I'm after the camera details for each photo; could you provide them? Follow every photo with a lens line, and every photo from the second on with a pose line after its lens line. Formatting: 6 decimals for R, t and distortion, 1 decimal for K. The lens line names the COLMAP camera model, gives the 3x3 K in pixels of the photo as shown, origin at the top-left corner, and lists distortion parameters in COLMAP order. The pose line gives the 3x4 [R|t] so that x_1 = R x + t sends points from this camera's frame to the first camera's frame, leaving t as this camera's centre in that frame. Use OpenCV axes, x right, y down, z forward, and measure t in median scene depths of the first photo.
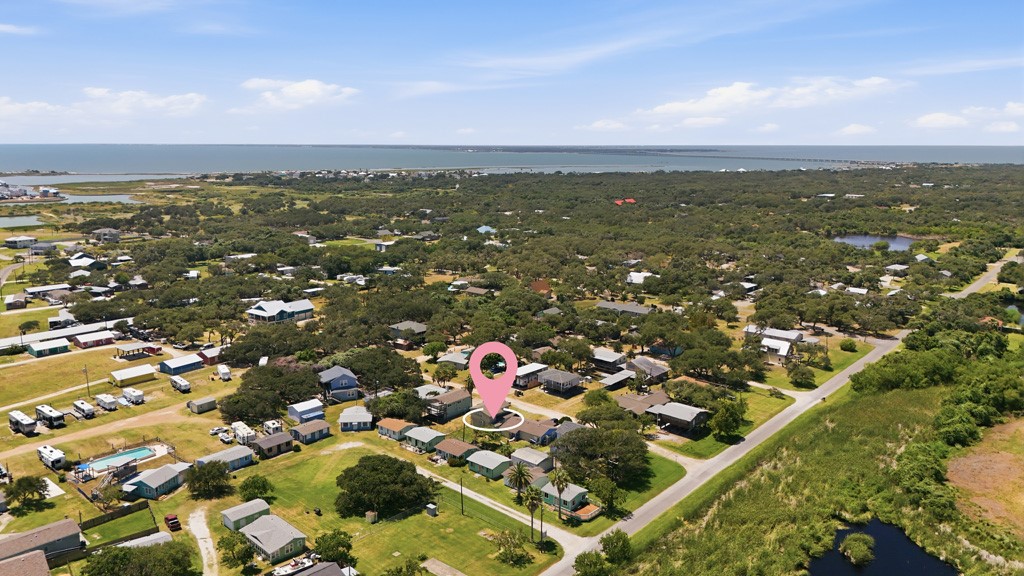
lens RADIAL K [[755.4, 0, 513.6], [0, 755.4, 290.8], [0, 0, 1]] dist [0.058172, -0.043423]
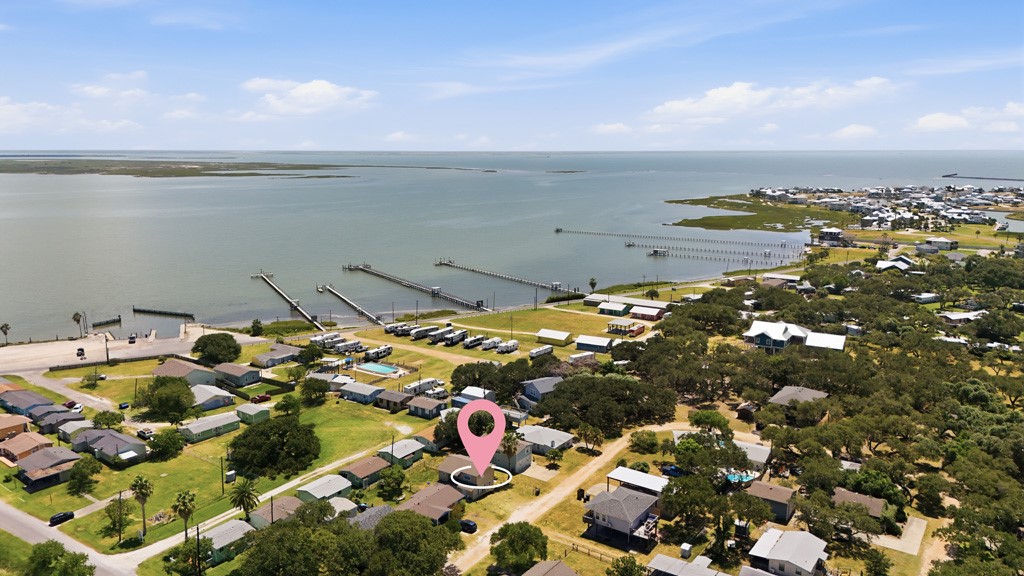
lens RADIAL K [[755.4, 0, 507.7], [0, 755.4, 281.4], [0, 0, 1]] dist [0.058172, -0.043423]
pose [[0.100007, 0.167490, -0.980788, 0.585208], [-0.191047, 0.970621, 0.146273, -0.121484], [0.976473, 0.172749, 0.129067, 0.785662]]
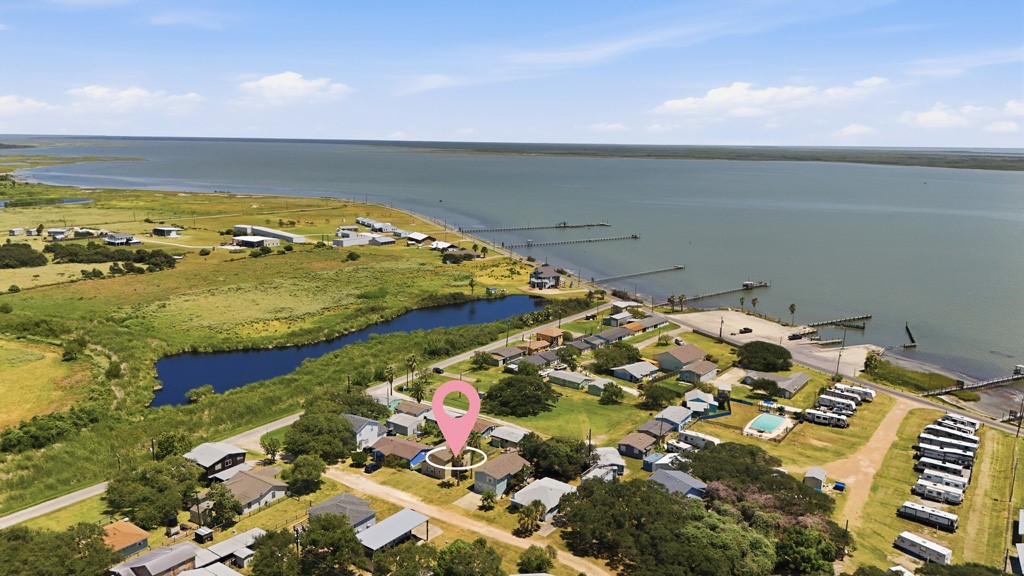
lens RADIAL K [[755.4, 0, 502.7], [0, 755.4, 288.6], [0, 0, 1]] dist [0.058172, -0.043423]
pose [[-0.995950, -0.003916, -0.089828, -0.019165], [-0.037789, 0.924766, 0.378657, -0.282642], [0.081587, 0.380517, -0.921168, 1.473463]]
